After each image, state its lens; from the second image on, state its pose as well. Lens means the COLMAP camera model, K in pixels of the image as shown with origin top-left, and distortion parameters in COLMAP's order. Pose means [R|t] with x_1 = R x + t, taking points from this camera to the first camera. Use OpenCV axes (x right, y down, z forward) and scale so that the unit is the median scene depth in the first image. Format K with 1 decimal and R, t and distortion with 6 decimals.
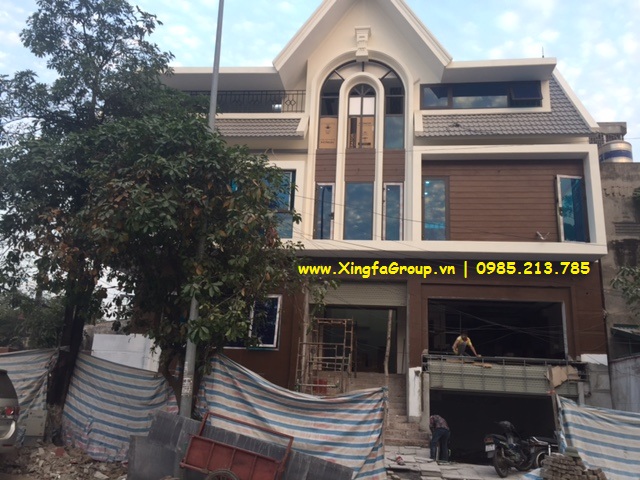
lens RADIAL K [[554.3, 0, 320.0], [0, 554.3, 240.0], [0, 0, 1]] dist [0.098684, -0.143130]
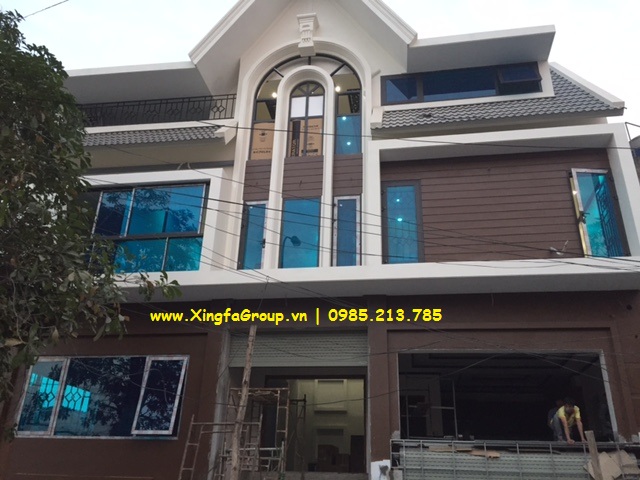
lens RADIAL K [[554.3, 0, 320.0], [0, 554.3, 240.0], [0, 0, 1]] dist [0.098684, -0.143130]
pose [[0.998964, -0.033388, -0.030911, 0.117263], [0.027548, 0.984516, -0.173119, 0.079918], [0.036213, 0.172088, 0.984416, 0.289100]]
